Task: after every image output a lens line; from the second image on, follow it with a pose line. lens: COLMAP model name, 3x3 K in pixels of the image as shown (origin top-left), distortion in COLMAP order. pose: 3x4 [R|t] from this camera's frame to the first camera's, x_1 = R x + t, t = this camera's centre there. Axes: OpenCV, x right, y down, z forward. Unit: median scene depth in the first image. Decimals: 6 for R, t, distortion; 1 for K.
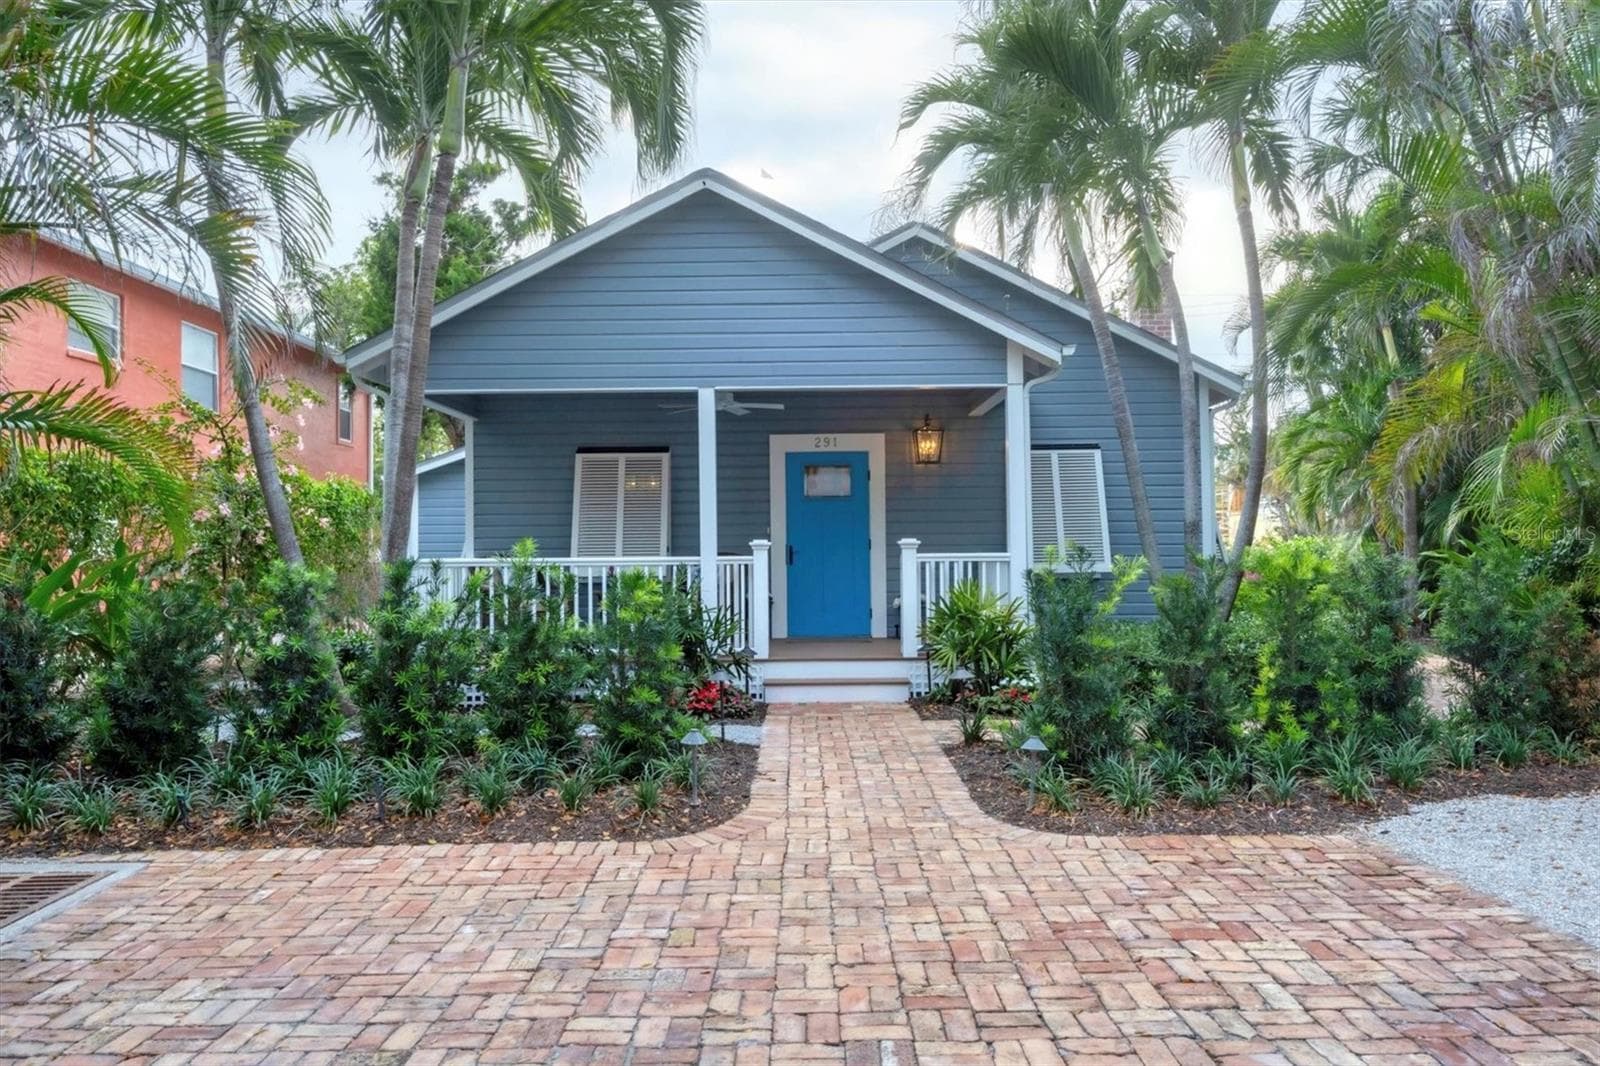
lens RADIAL K [[1142.3, 0, 800.0], [0, 1142.3, 533.0], [0, 0, 1]] dist [0.000138, 0.000013]
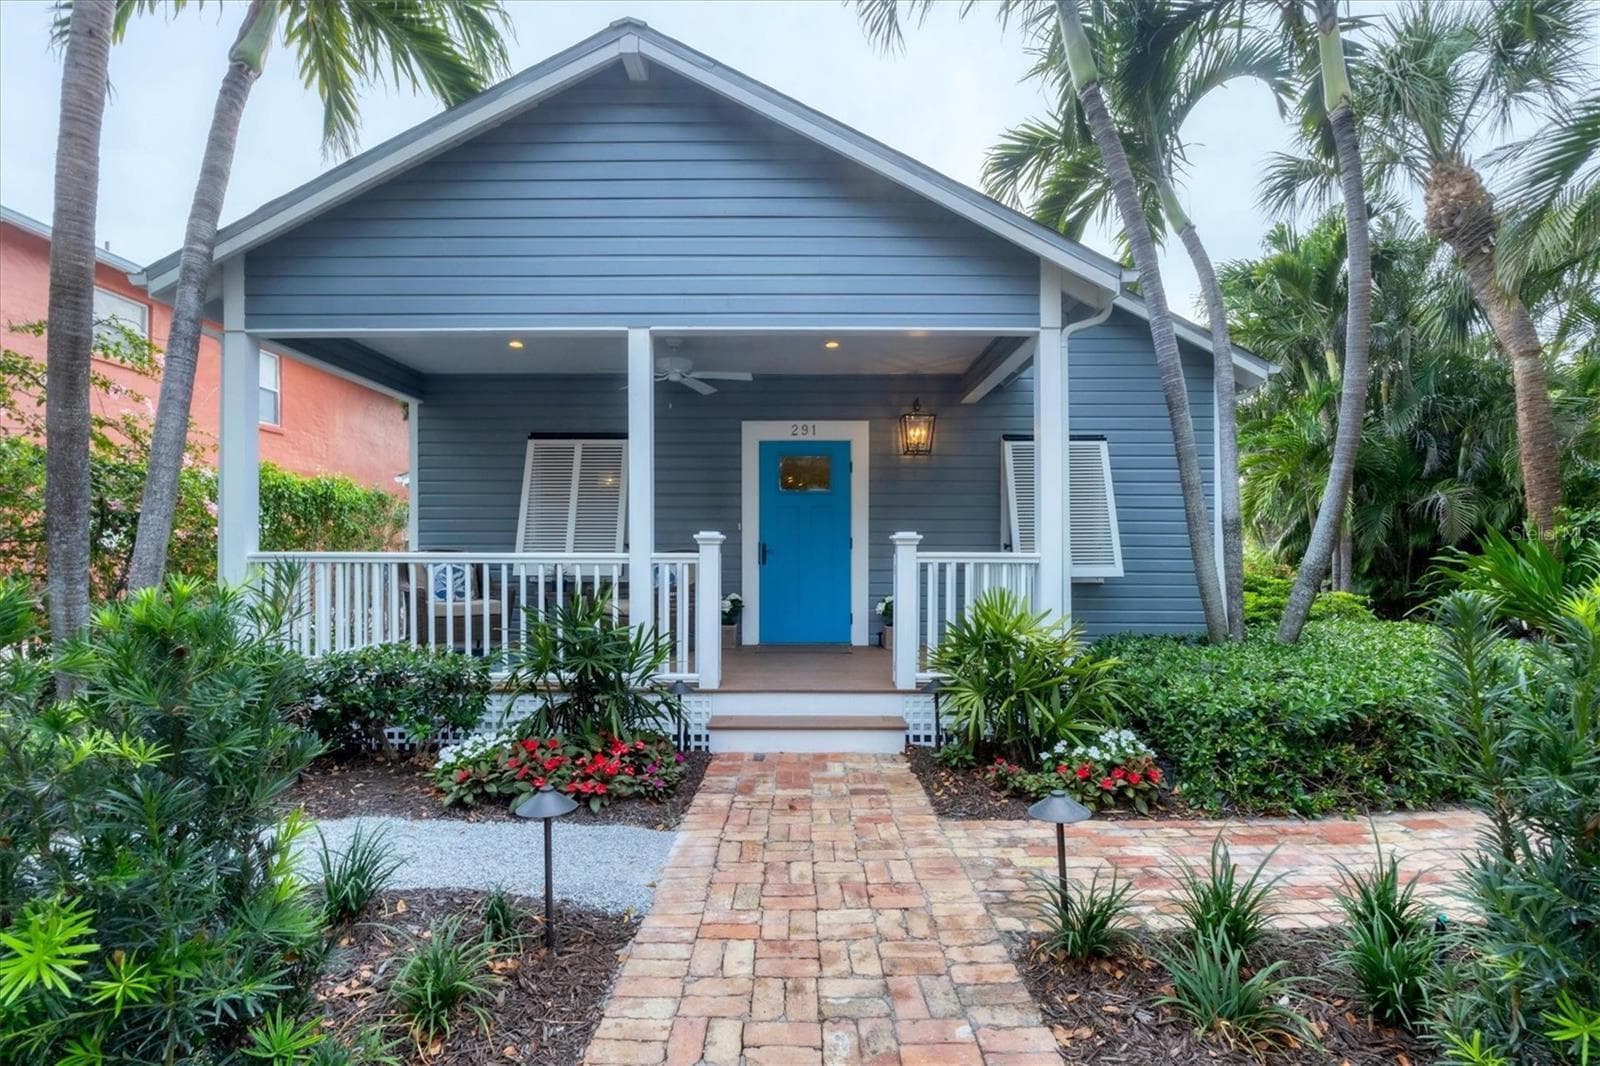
lens RADIAL K [[705.5, 0, 793.6], [0, 705.5, 546.0], [0, 0, 1]] dist [-0.004681, -0.000334]
pose [[0.999883, 0.010891, -0.010749, 0.025734], [-0.010853, 0.999935, 0.003549, 0.012992], [0.010787, -0.003431, 0.999936, 0.523665]]
